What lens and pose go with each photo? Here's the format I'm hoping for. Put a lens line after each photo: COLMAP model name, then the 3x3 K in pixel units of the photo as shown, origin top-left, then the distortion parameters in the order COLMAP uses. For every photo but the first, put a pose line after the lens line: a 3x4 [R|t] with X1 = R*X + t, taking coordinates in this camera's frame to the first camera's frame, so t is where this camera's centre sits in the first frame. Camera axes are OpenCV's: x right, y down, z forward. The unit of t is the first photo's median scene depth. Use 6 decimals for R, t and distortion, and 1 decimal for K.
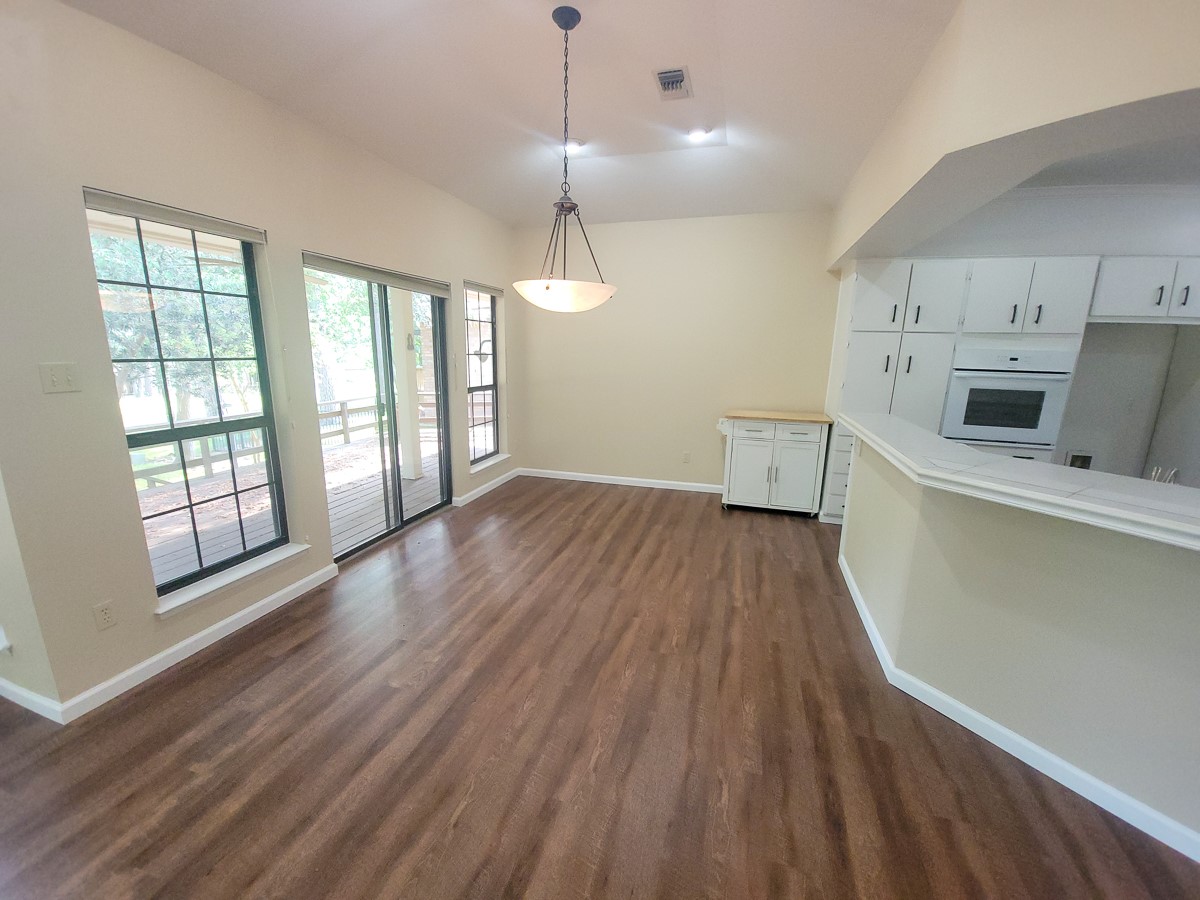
lens RADIAL K [[486.8, 0, 600.2], [0, 486.8, 453.8], [0, 0, 1]] dist [0.002796, -0.003125]
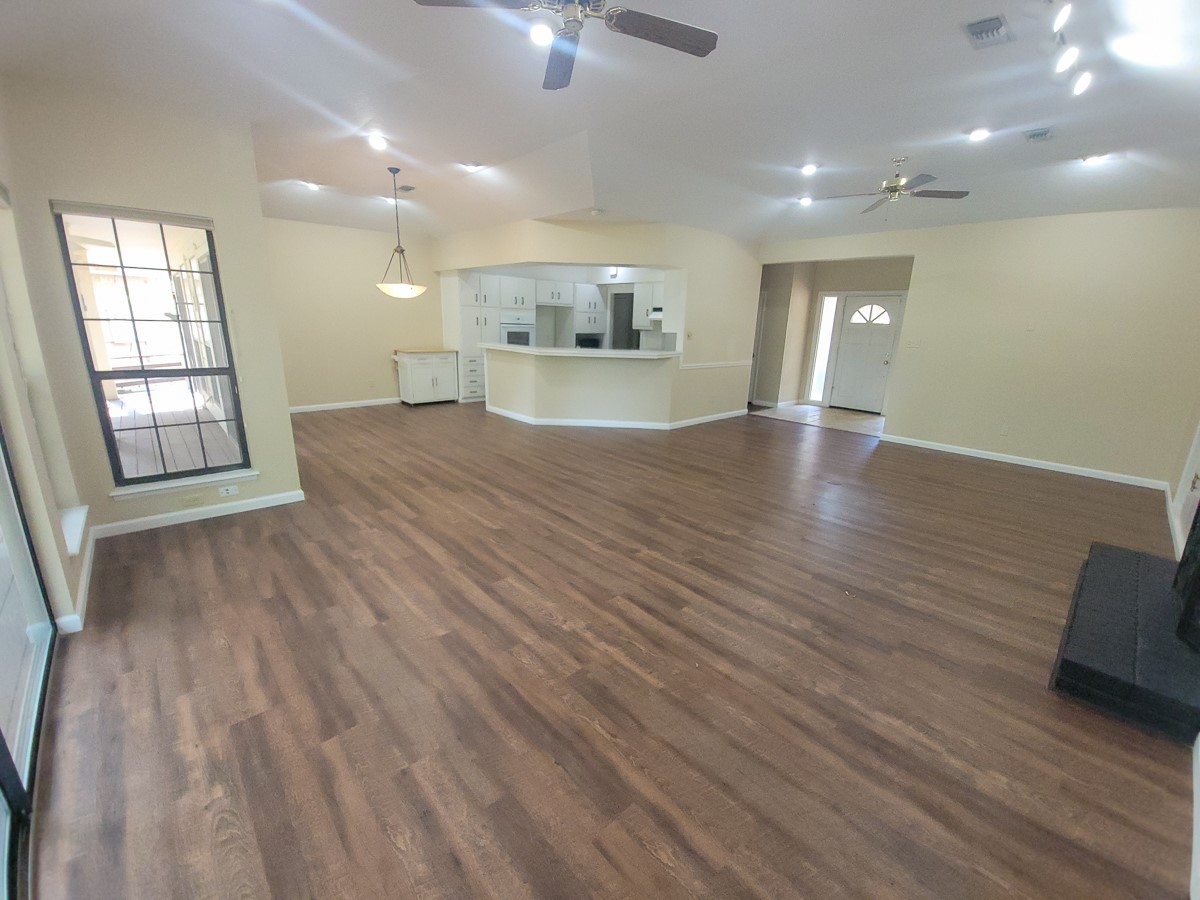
lens RADIAL K [[486.8, 0, 602.1], [0, 486.8, 444.3], [0, 0, 1]] dist [0.002796, -0.003125]
pose [[0.509793, -0.216473, 0.832617, -1.138487], [0.165938, 0.974393, 0.151734, 0.121710], [-0.844142, 0.060810, 0.532660, -0.637273]]
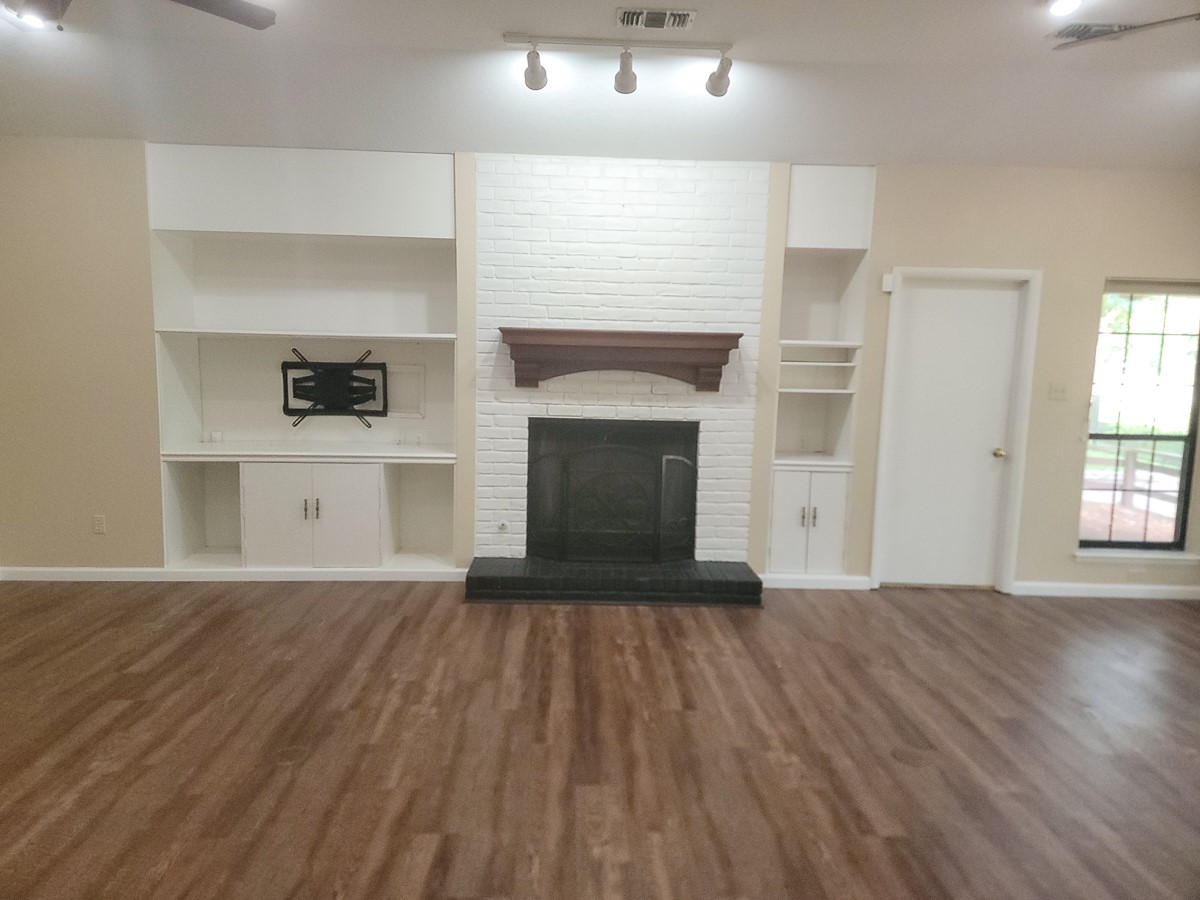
lens RADIAL K [[826.5, 0, 596.3], [0, 826.5, 440.3], [0, 0, 1]] dist [0.083524, -0.002674]
pose [[-0.948996, -0.008565, -0.315171, 0.268114], [-0.109833, 0.945996, 0.305005, -0.079984], [0.295538, 0.324064, -0.898688, 0.323033]]
